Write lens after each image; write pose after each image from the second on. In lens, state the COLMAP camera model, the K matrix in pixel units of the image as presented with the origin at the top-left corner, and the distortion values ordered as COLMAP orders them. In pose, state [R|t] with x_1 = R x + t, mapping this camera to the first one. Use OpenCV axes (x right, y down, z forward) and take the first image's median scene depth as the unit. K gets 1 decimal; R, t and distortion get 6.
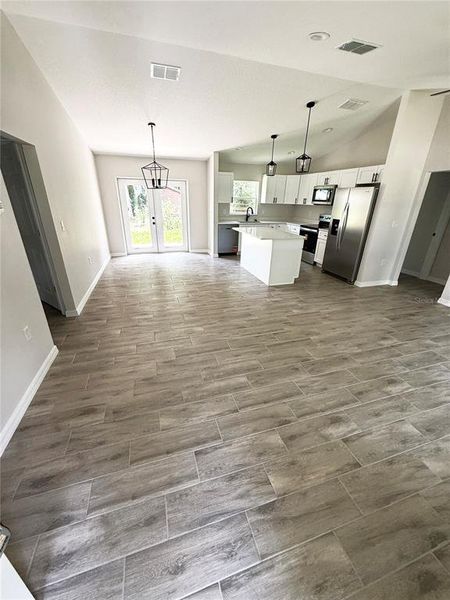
lens RADIAL K [[239.2, 0, 226.4], [0, 239.2, 299.9], [0, 0, 1]] dist [-0.000492, 0.000480]
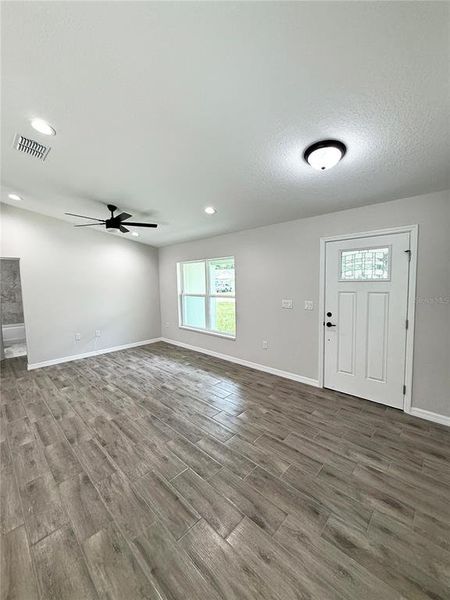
lens RADIAL K [[239.2, 0, 225.5], [0, 239.2, 298.8], [0, 0, 1]] dist [-0.000492, 0.000480]
pose [[-0.483277, -0.076439, 0.872124, -0.515266], [0.352905, 0.894650, 0.273971, -0.289990], [-0.801188, 0.440181, -0.405388, 0.657925]]
